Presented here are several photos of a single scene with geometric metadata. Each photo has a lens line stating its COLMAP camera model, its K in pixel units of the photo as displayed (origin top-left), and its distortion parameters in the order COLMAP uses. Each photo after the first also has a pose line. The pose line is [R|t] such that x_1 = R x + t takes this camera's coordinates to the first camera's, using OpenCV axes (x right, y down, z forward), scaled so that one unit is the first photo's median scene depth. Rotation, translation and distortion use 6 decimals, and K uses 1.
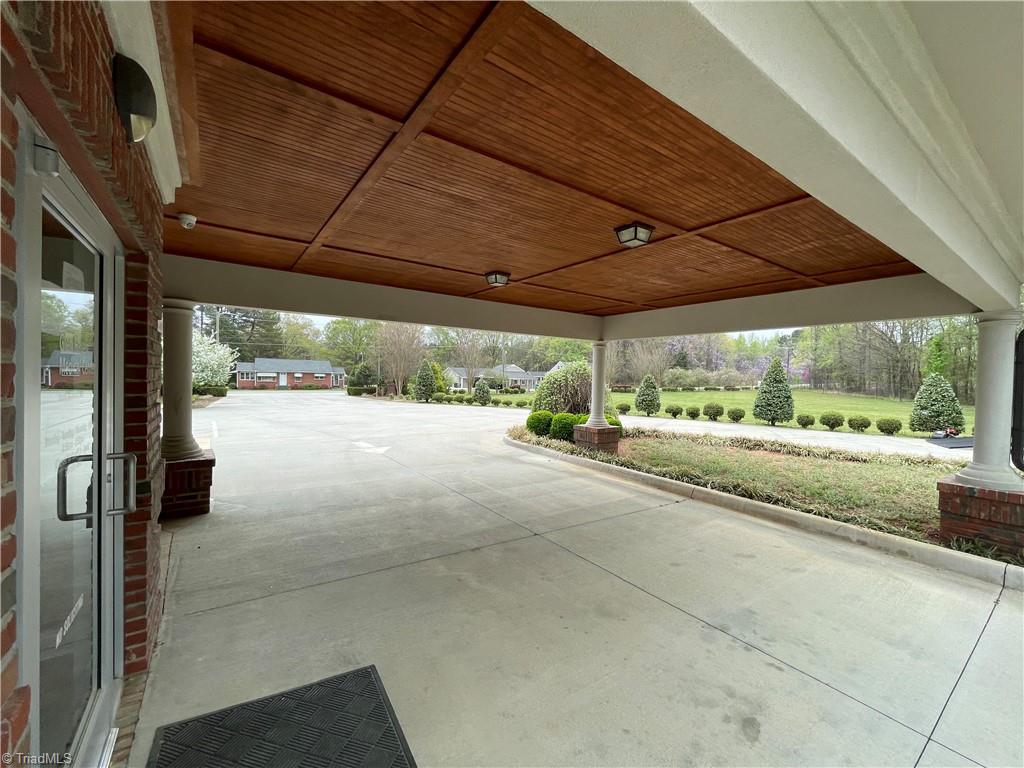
lens RADIAL K [[418.6, 0, 512.0], [0, 418.6, 384.0], [0, 0, 1]] dist [0.001526, 0.000104]
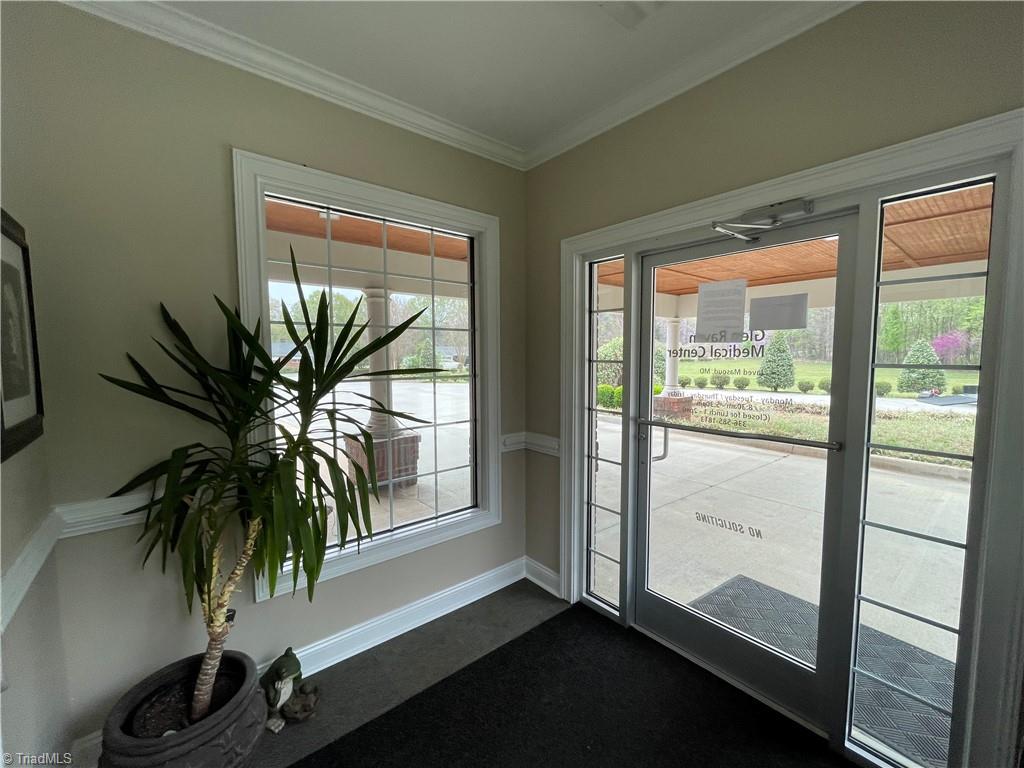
lens RADIAL K [[418.6, 0, 512.0], [0, 418.6, 384.0], [0, 0, 1]] dist [0.001526, 0.000104]
pose [[0.996489, -0.034319, 0.076362, -0.249197], [0.030156, 0.998030, 0.055017, -0.003596], [-0.078100, -0.052521, 0.995561, -0.048076]]
